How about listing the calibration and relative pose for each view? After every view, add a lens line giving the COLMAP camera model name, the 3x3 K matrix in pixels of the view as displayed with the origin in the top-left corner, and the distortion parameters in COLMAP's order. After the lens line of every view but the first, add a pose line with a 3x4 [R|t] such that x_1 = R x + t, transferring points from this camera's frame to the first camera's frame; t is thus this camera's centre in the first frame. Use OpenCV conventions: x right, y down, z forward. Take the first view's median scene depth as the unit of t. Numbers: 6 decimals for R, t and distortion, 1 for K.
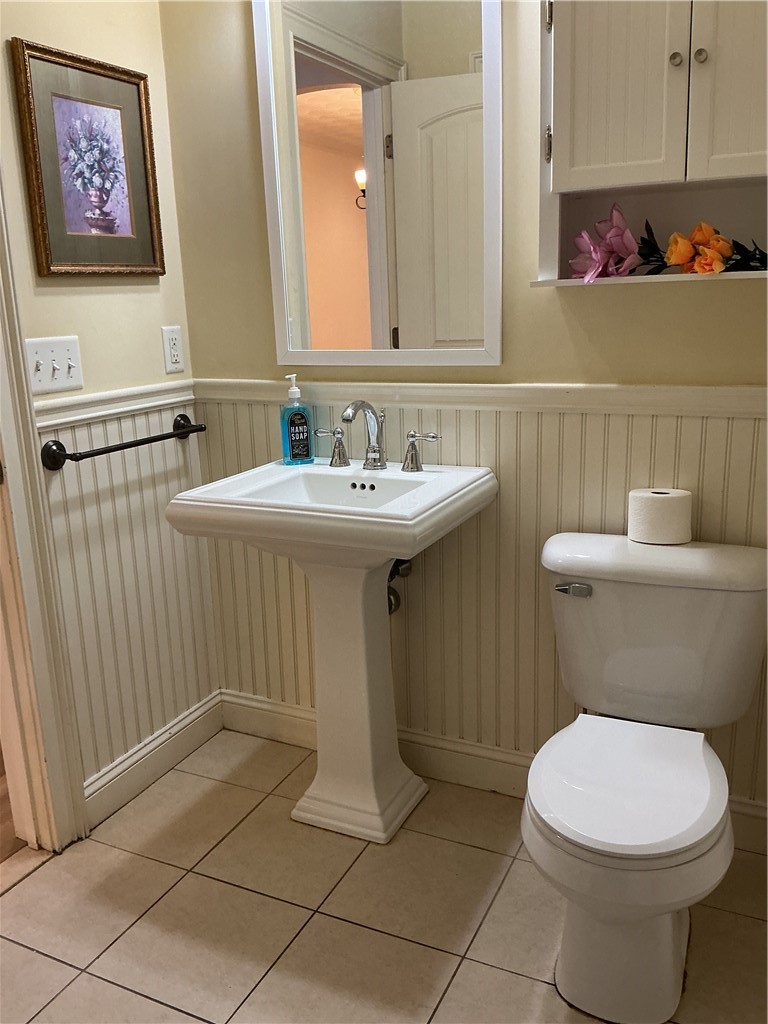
lens RADIAL K [[850.8, 0, 387.8], [0, 850.8, 509.7], [0, 0, 1]] dist [0.147967, -0.310588]
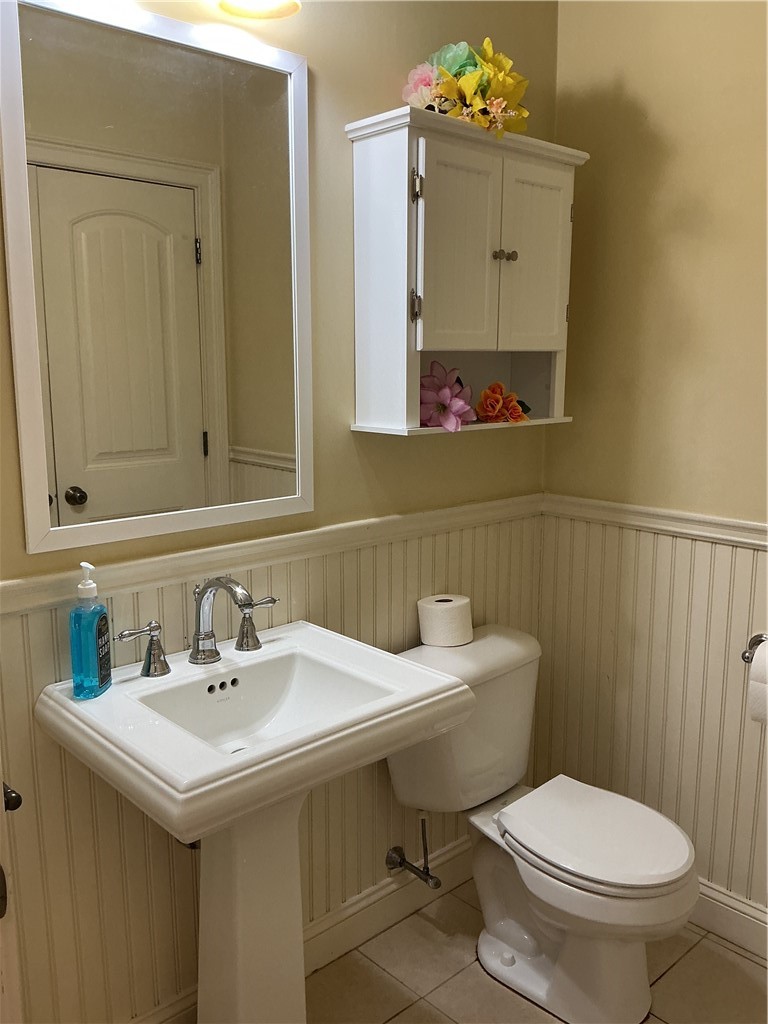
lens RADIAL K [[850.8, 0, 387.8], [0, 850.8, 509.7], [0, 0, 1]] dist [0.147967, -0.310588]
pose [[0.360059, -0.128604, 0.924023, -0.729866], [0.209213, 0.976358, 0.054365, -0.209844], [-0.909168, 0.173743, 0.378452, 0.584722]]
